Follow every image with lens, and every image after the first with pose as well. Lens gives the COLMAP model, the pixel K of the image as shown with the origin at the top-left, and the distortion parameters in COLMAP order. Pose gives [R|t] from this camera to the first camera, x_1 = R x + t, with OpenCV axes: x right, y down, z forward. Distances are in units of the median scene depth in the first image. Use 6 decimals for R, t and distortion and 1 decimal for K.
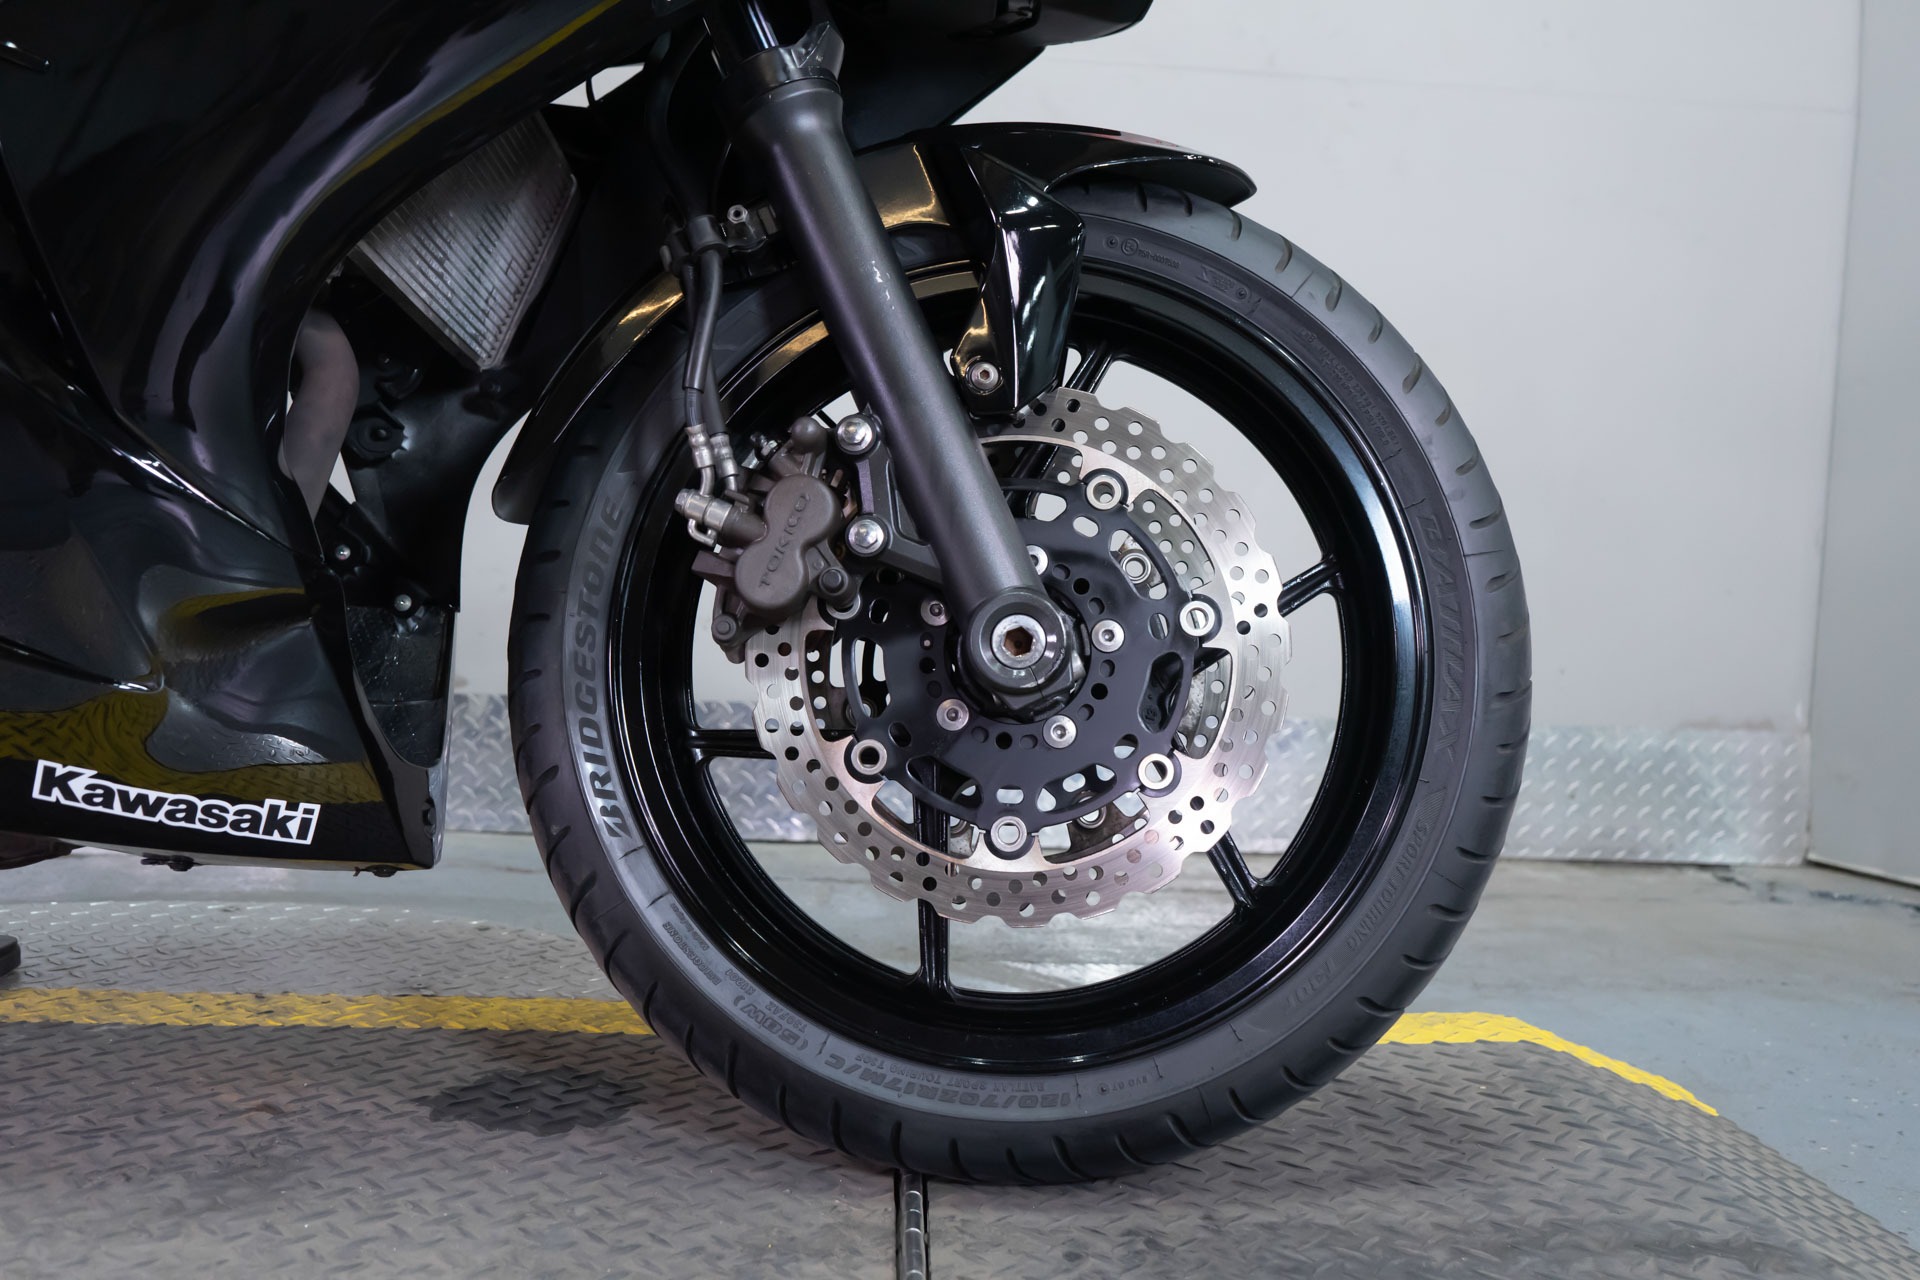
lens RADIAL K [[1696.2, 0, 960.0], [0, 1696.2, 640.0], [0, 0, 1]] dist [-0.003320, 0.001664]
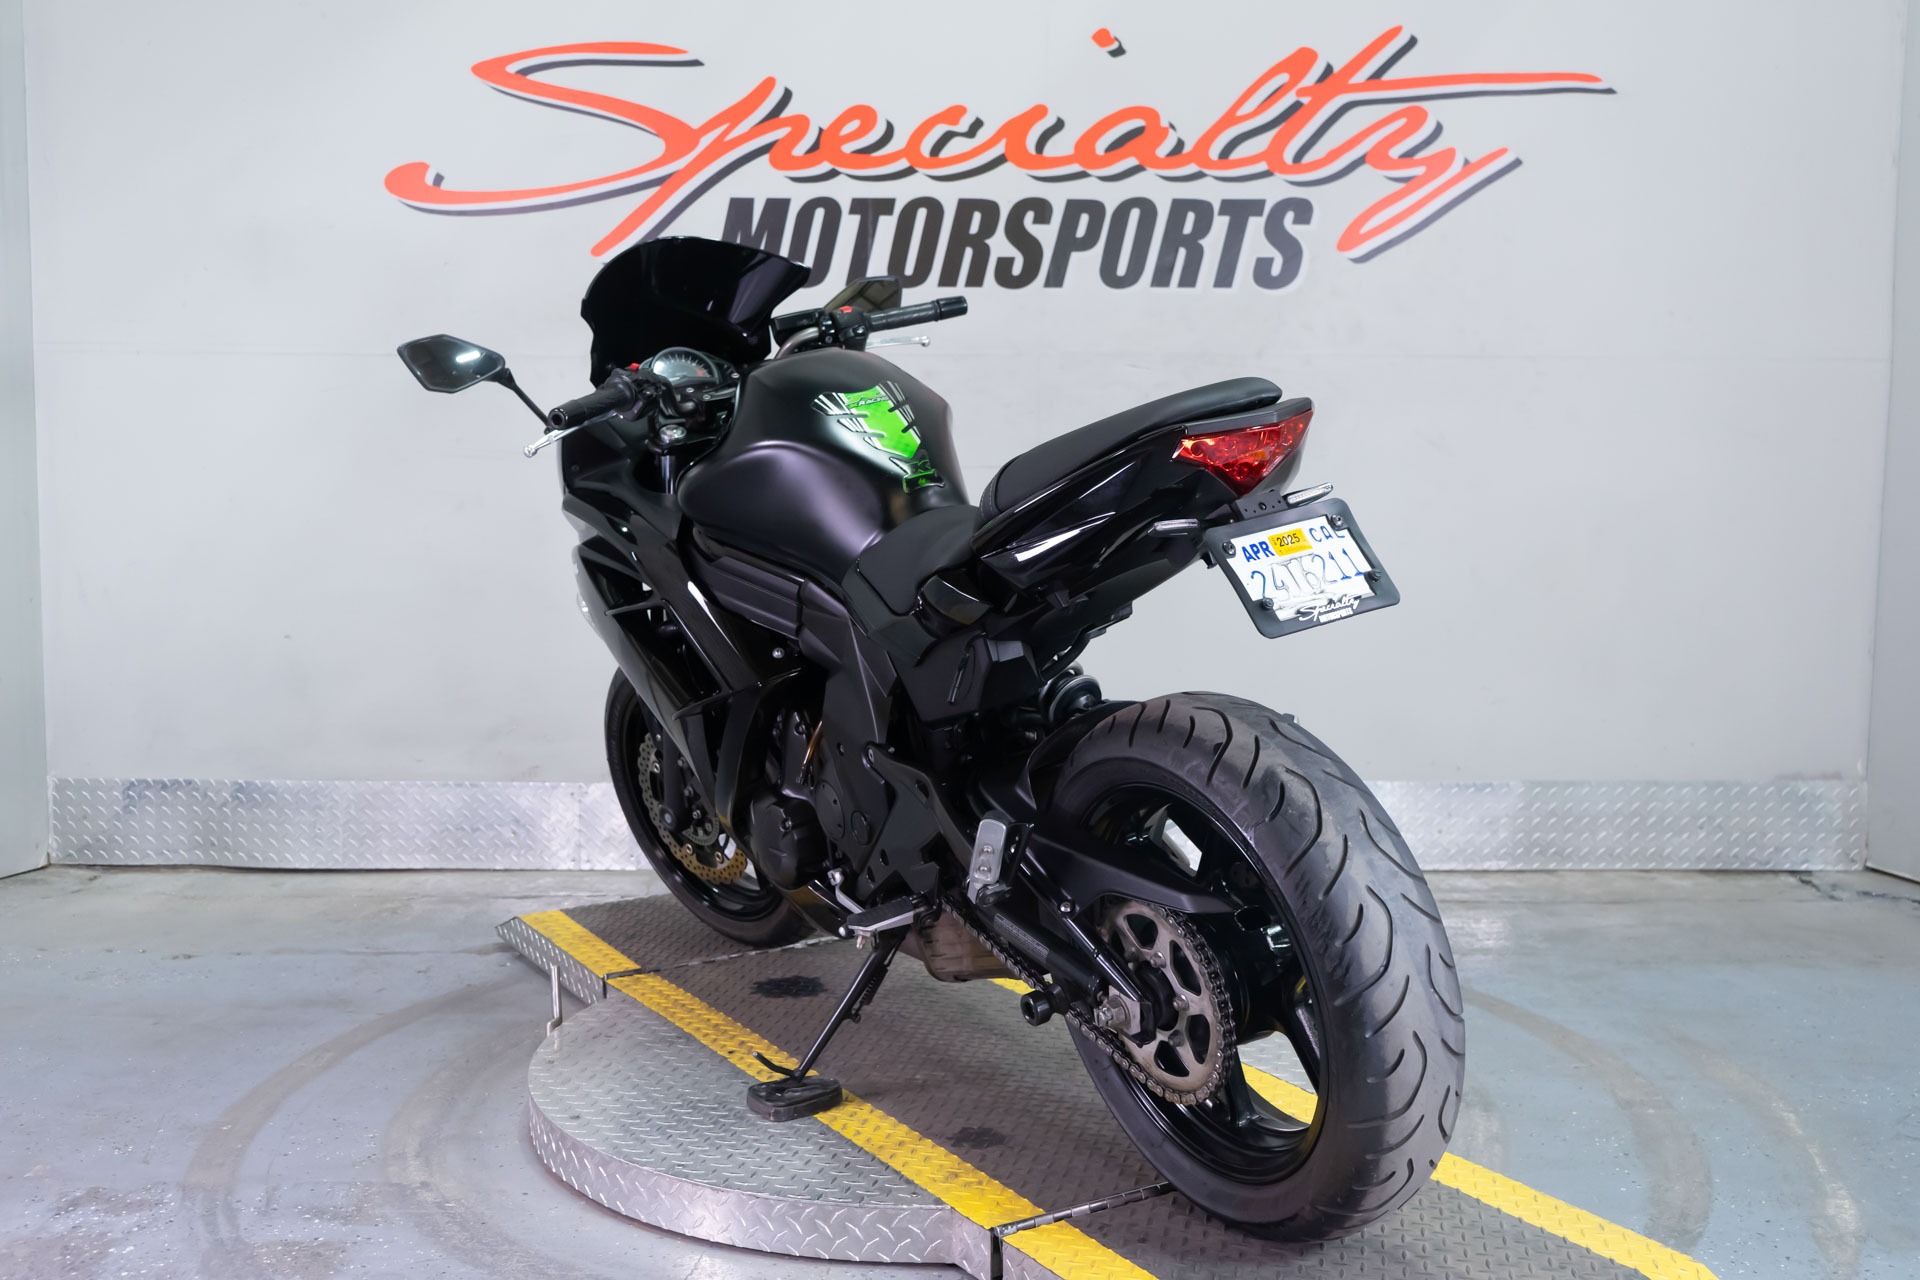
lens RADIAL K [[1899.2, 0, 960.0], [0, 1899.2, 640.0], [0, 0, 1]] dist [0.001945, 0.015201]
pose [[0.995969, -0.032923, -0.083440, -0.143089], [0.036777, 0.998307, 0.045072, -0.172241], [0.081815, -0.047959, 0.995493, -0.709983]]
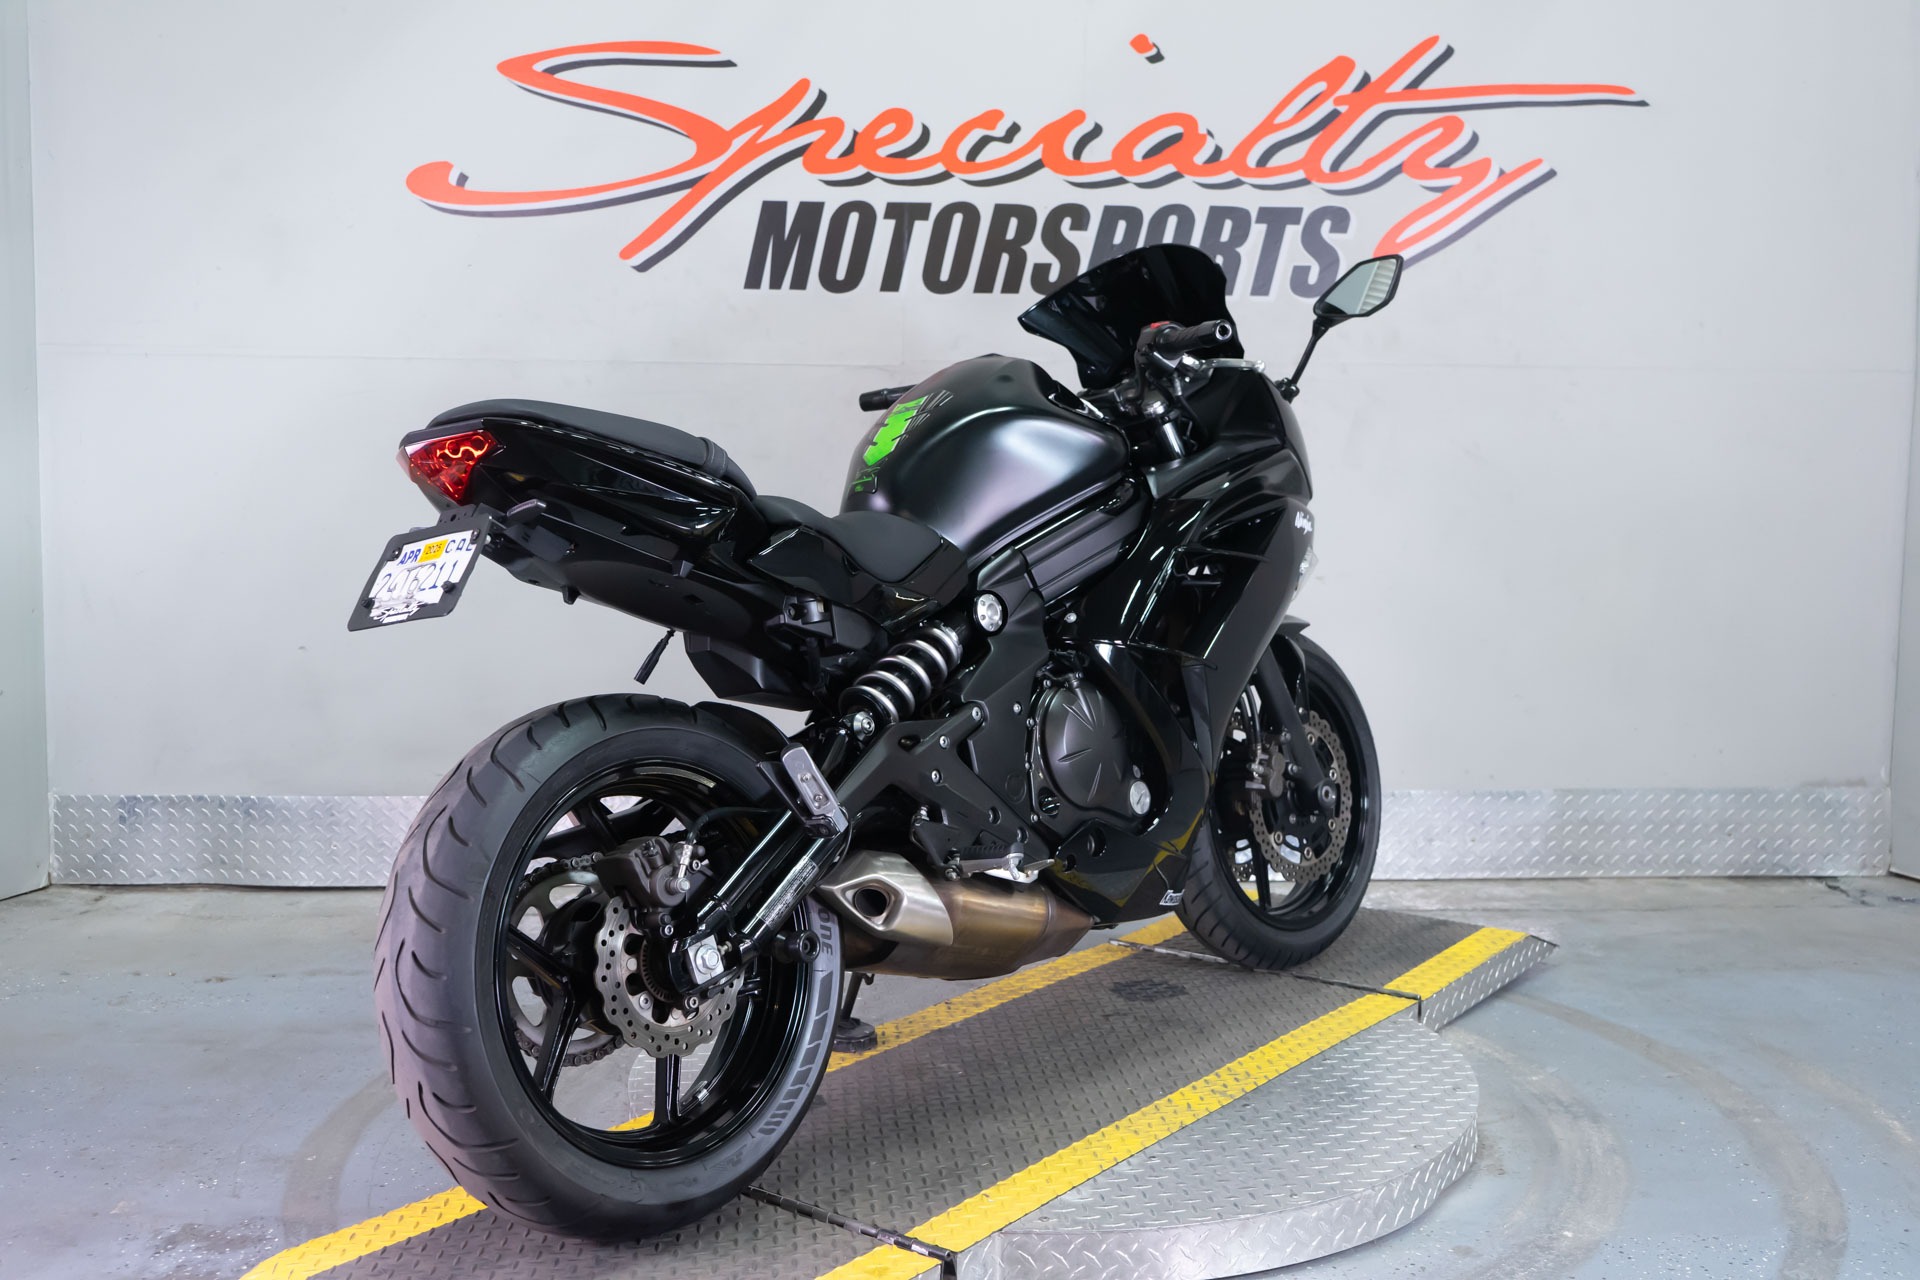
lens RADIAL K [[1899.2, 0, 960.0], [0, 1899.2, 640.0], [0, 0, 1]] dist [0.001945, 0.015201]
pose [[0.998812, -0.035177, -0.033730, -0.257346], [0.036598, 0.998426, 0.042496, -0.176859], [0.032182, -0.043680, 0.998527, -0.697302]]
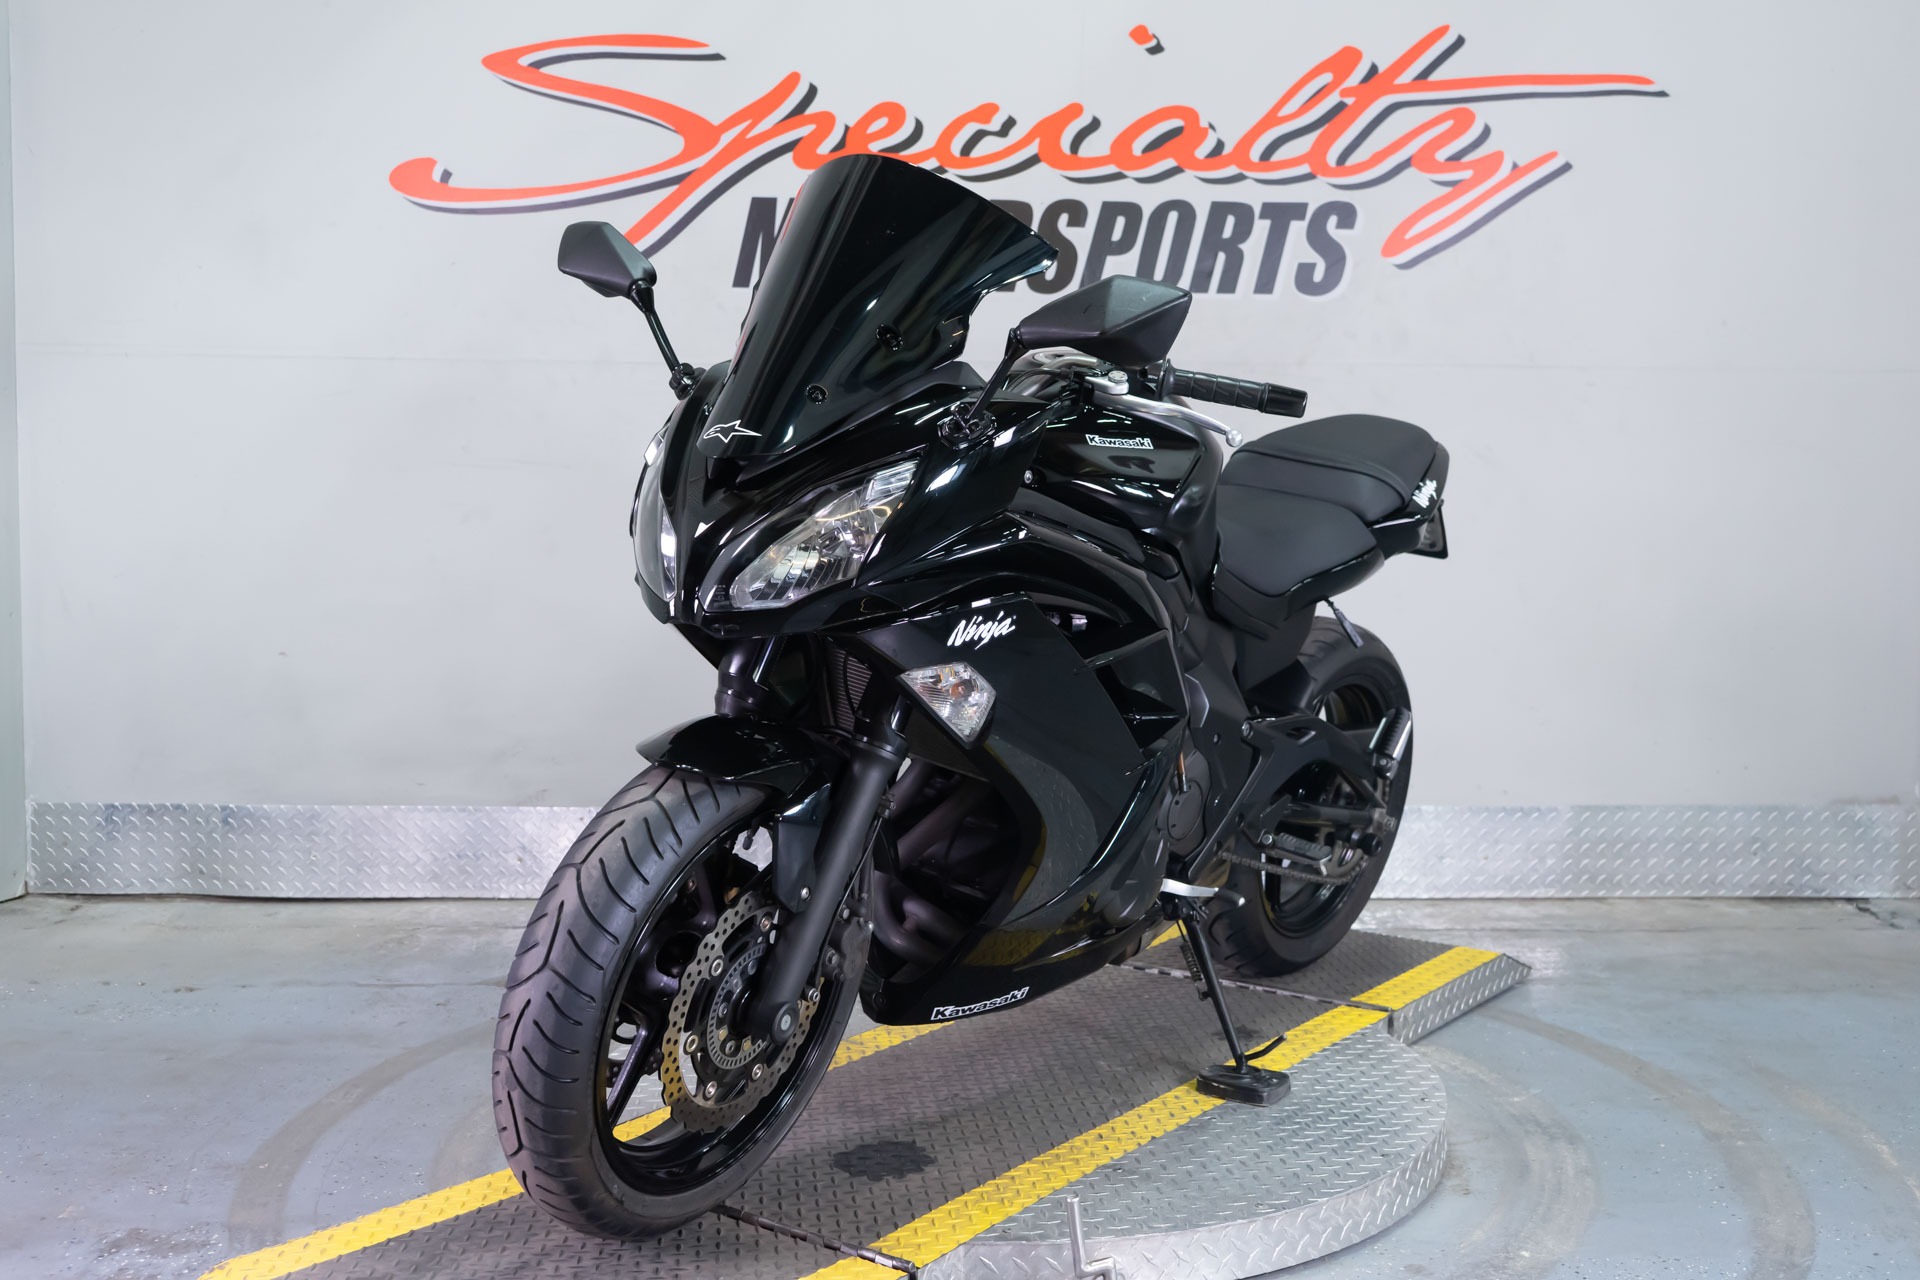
lens RADIAL K [[2000.1, 0, 960.0], [0, 2000.1, 640.0], [0, 0, 1]] dist [0.008285, 0.006072]
pose [[0.997676, -0.031844, -0.060235, -0.205202], [0.034028, 0.998787, 0.035586, -0.173431], [0.059029, -0.037553, 0.997550, -0.733922]]
